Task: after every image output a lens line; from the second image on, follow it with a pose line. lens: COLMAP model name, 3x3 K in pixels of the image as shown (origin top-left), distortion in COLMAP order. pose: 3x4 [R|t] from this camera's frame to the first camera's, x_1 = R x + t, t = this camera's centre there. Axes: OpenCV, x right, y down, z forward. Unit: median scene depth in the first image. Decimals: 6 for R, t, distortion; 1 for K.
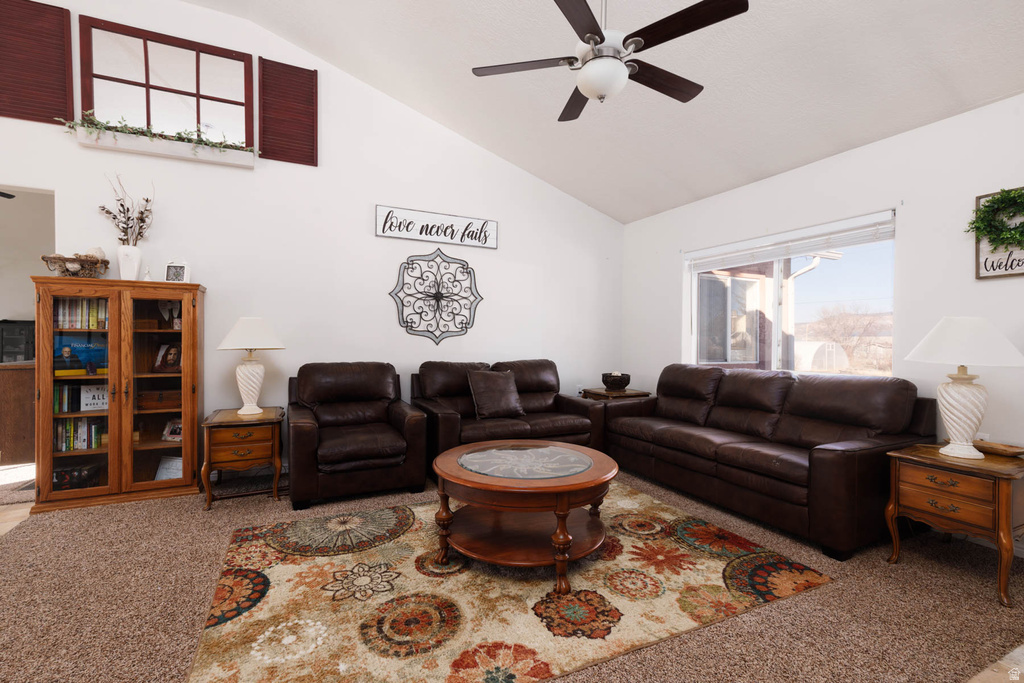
lens RADIAL K [[459.7, 0, 506.9], [0, 459.7, 340.1], [0, 0, 1]] dist [0.009696, -0.002339]
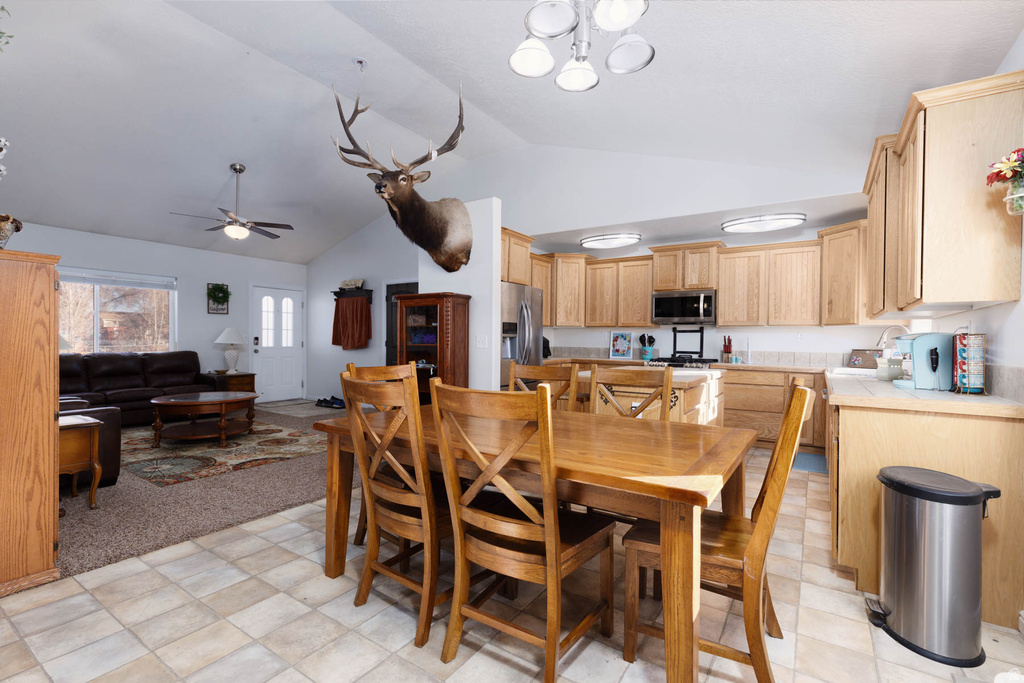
lens RADIAL K [[459.7, 0, 508.9], [0, 459.7, 340.5], [0, 0, 1]] dist [0.009696, -0.002339]
pose [[-0.504324, -0.015807, 0.863370, -2.034275], [-0.013657, 0.999853, 0.010329, -0.021508], [-0.863406, -0.006582, -0.504466, 0.761414]]
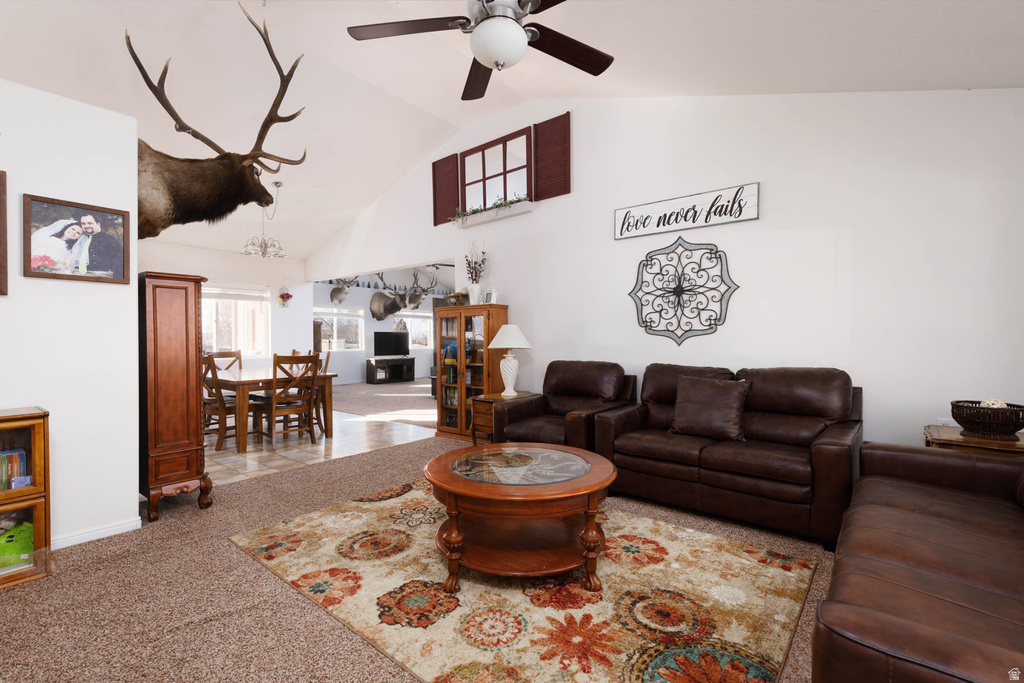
lens RADIAL K [[459.7, 0, 512.9], [0, 459.7, 341.9], [0, 0, 1]] dist [0.009696, -0.002339]
pose [[0.425671, -0.005368, -0.904862, 0.779146], [0.005860, 0.999978, -0.003176, 0.005972], [0.904859, -0.003951, 0.425693, 0.497124]]
